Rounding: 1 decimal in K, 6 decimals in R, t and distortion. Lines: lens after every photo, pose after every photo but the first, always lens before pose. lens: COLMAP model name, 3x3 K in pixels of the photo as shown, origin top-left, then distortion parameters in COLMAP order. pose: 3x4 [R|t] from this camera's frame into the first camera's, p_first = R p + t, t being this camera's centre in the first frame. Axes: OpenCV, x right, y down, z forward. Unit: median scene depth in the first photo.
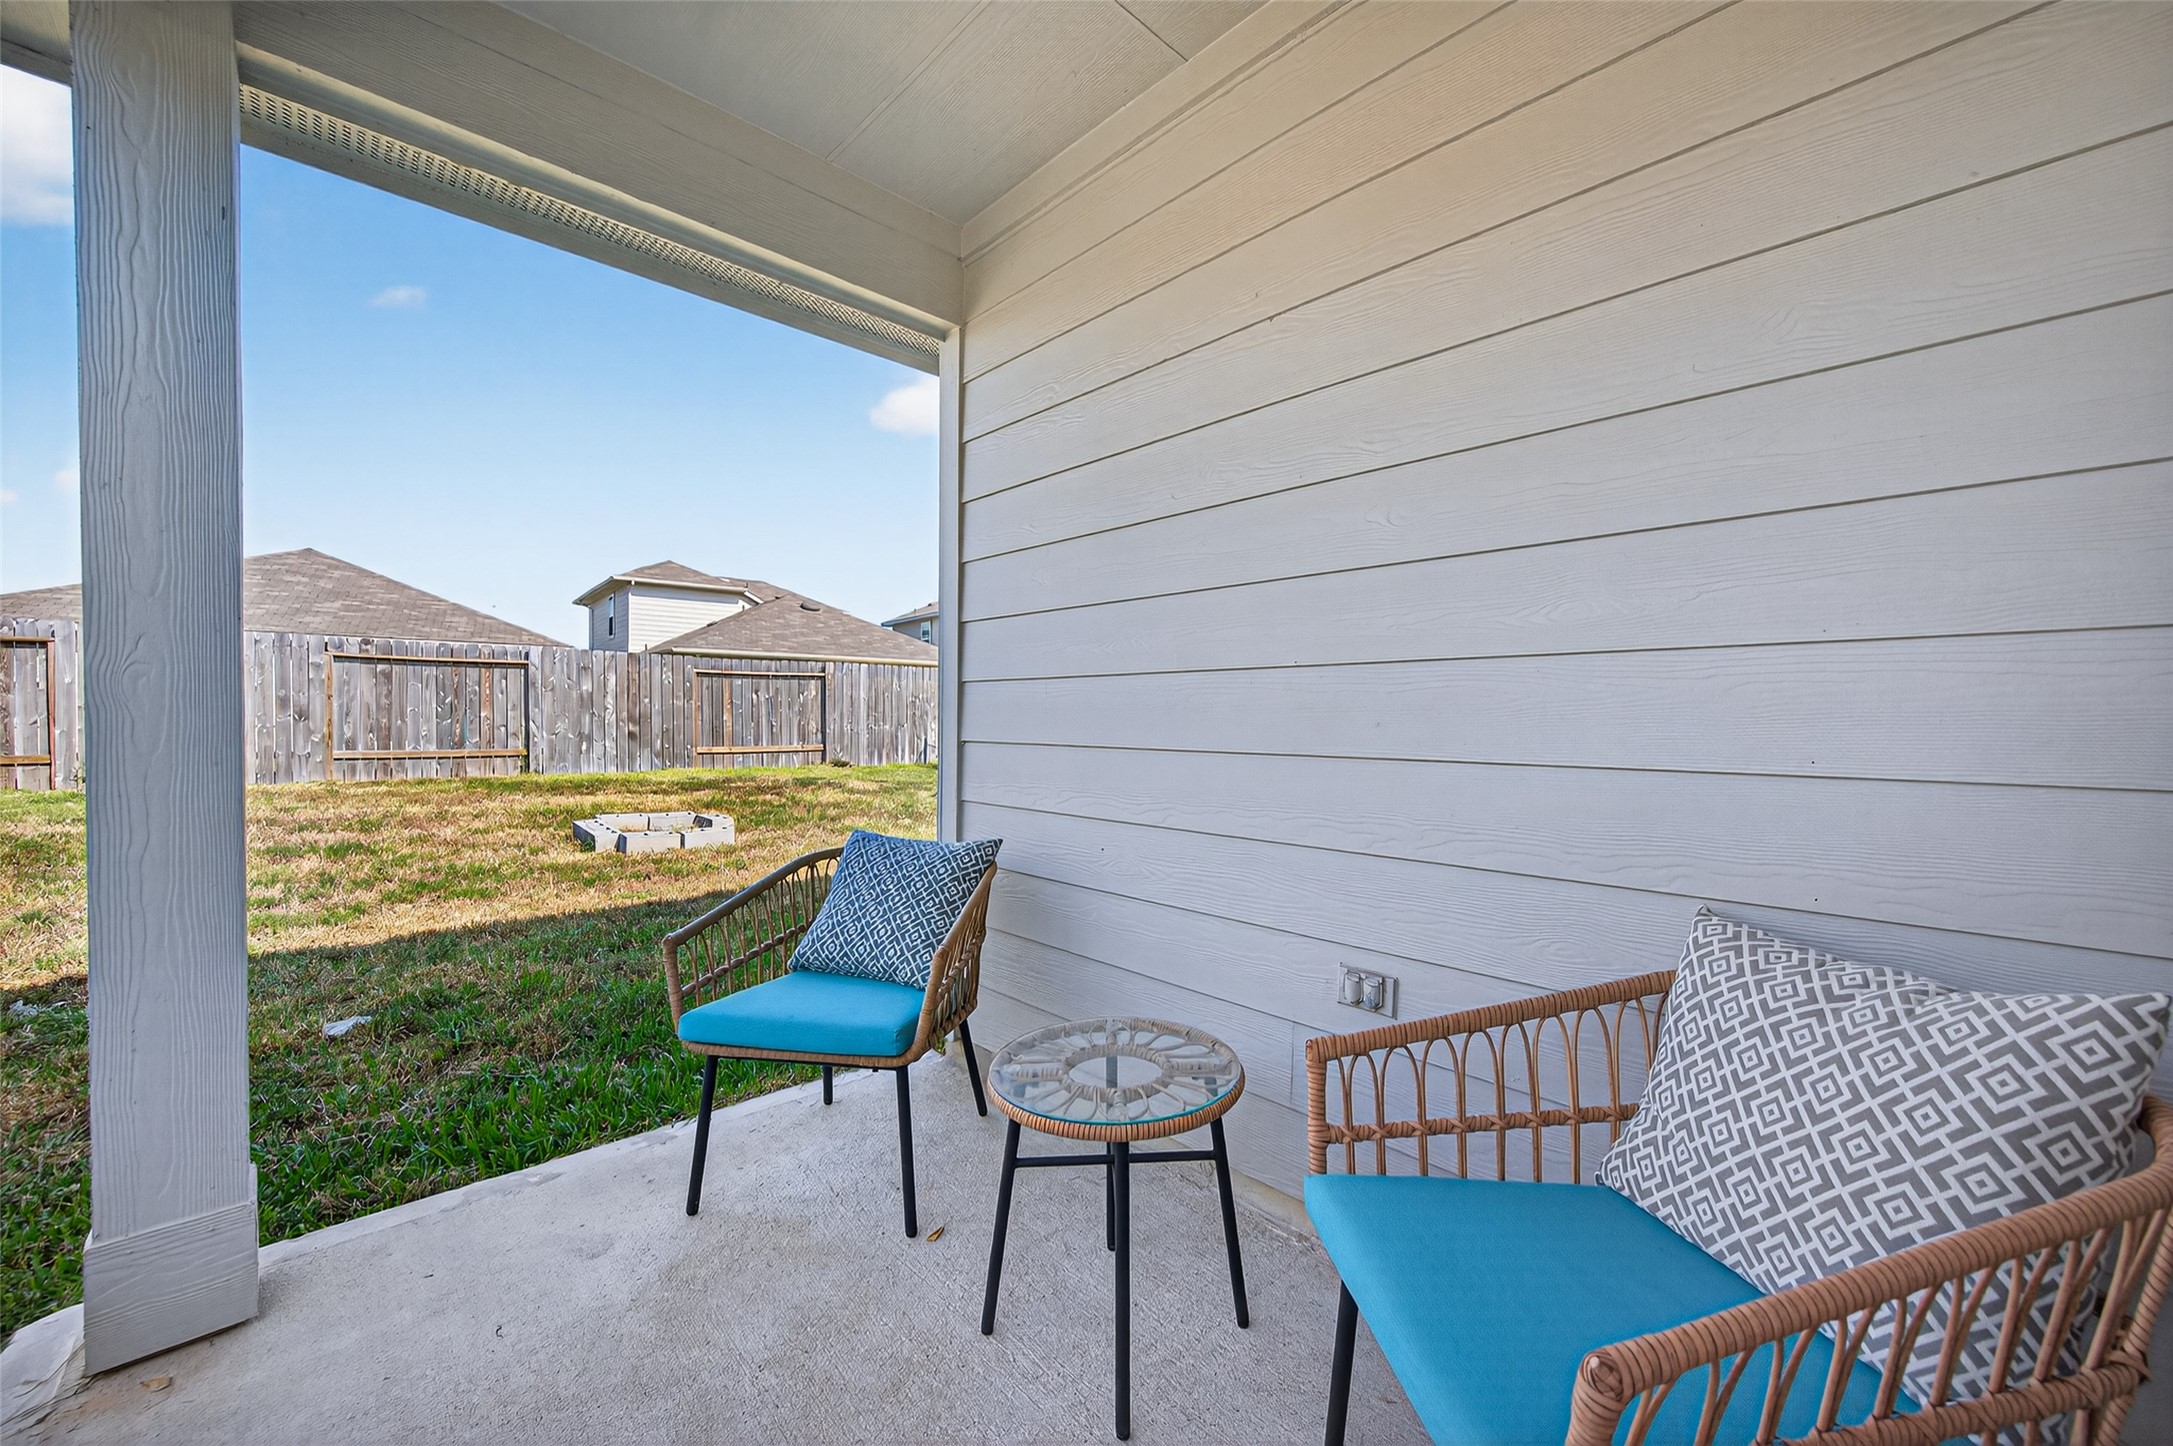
lens RADIAL K [[848.0, 0, 1092.0], [0, 848.0, 728.3], [0, 0, 1]] dist [-0.001326, 0.000141]
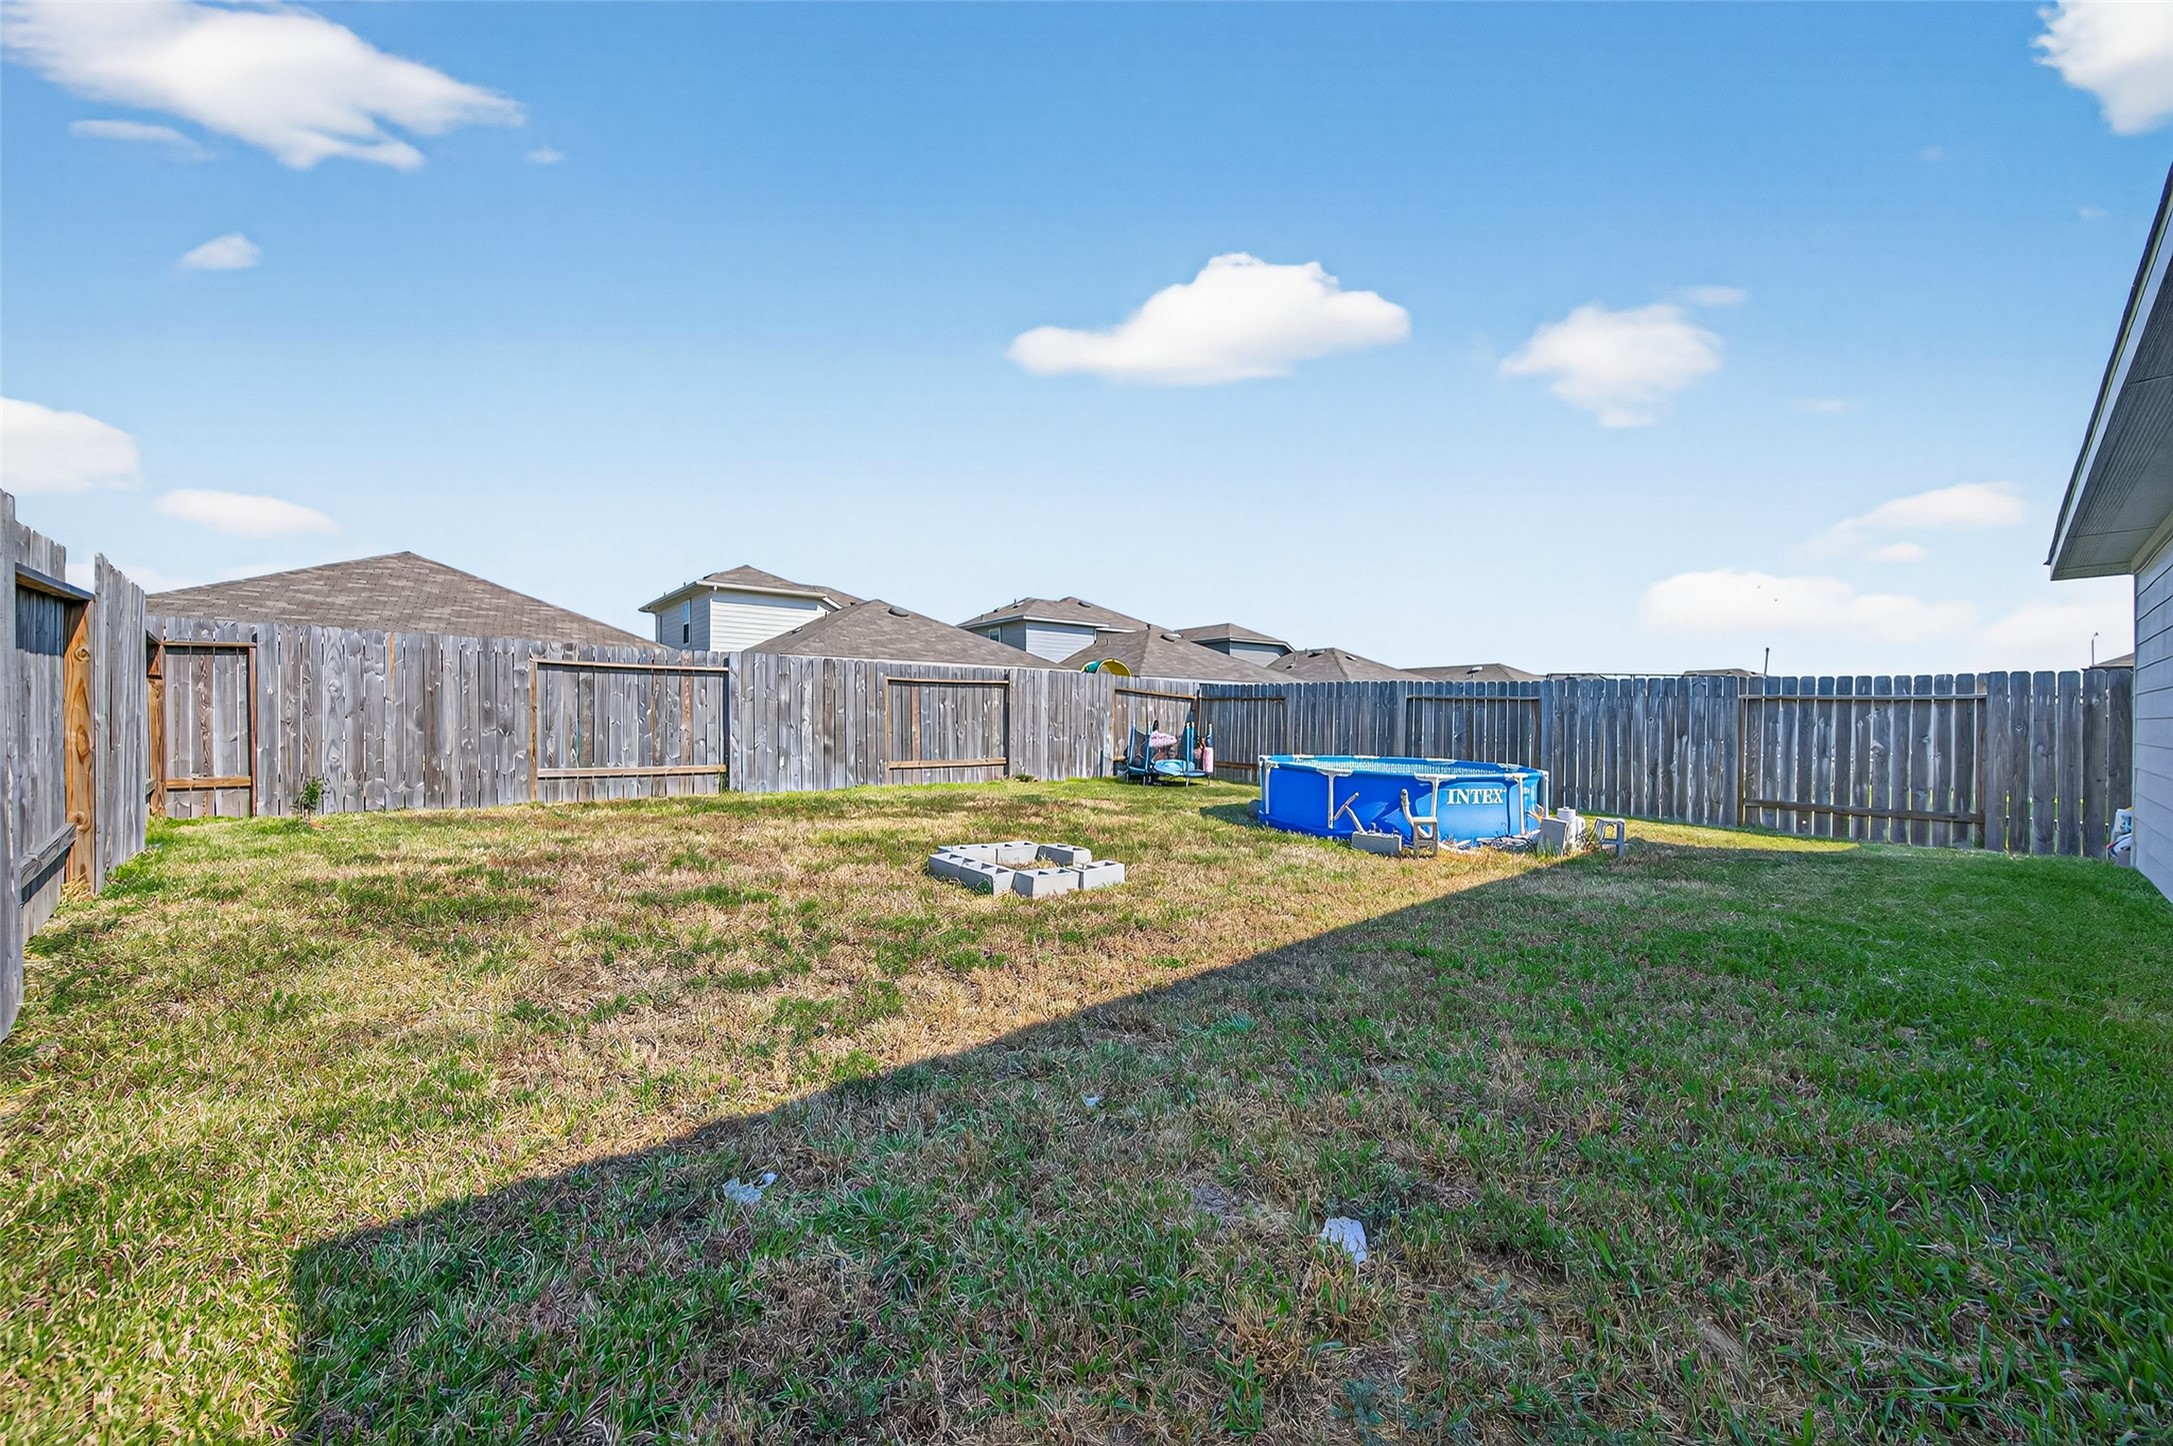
lens RADIAL K [[848.0, 0, 1085.8], [0, 848.0, 725.3], [0, 0, 1]] dist [-0.001326, 0.000141]
pose [[0.999988, -0.004843, -0.001071, -0.273872], [0.004829, 0.999912, -0.012395, -0.004974], [0.001130, 0.012390, 0.999923, 0.093703]]
